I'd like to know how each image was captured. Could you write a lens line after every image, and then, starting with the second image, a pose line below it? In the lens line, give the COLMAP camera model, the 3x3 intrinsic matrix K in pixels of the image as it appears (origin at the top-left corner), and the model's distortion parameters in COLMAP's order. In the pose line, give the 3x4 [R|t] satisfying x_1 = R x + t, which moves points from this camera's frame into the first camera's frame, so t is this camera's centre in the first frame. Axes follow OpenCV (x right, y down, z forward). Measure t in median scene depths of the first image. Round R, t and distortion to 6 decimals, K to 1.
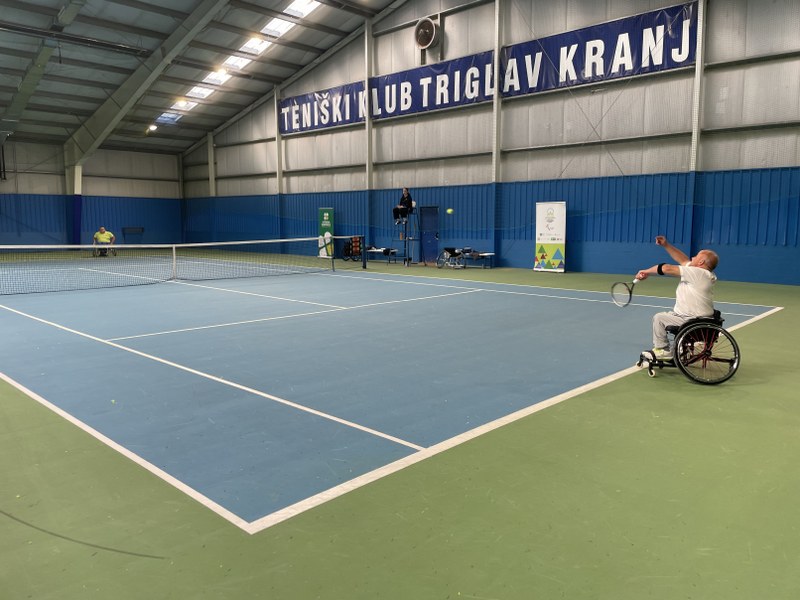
lens RADIAL K [[598.1, 0, 397.2], [0, 598.1, 294.9], [0, 0, 1]] dist [0.087428, -0.103473]
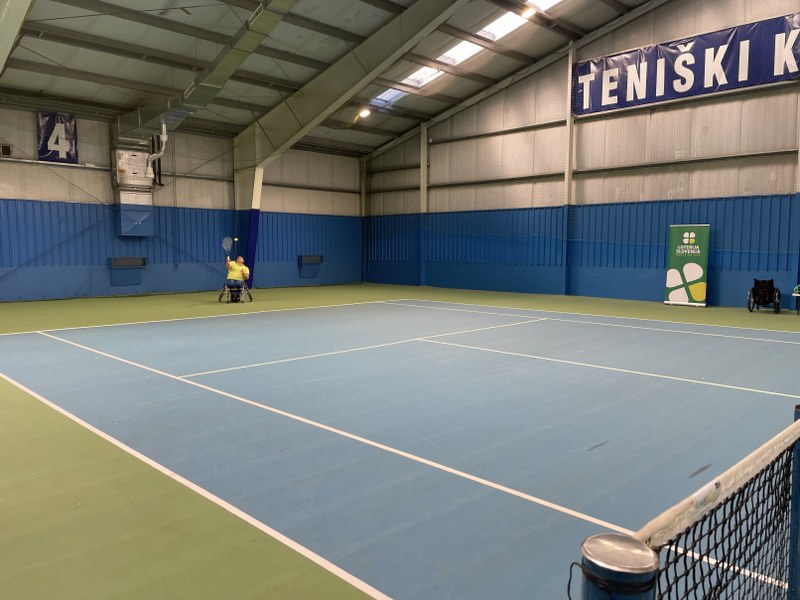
lens RADIAL K [[598.1, 0, 405.4], [0, 598.1, 299.9], [0, 0, 1]] dist [0.087428, -0.103473]
pose [[0.999523, 0.006440, -0.030201, -0.433267], [-0.007403, 0.999464, -0.031875, -0.050445], [0.029979, 0.032083, 0.999035, 0.409445]]
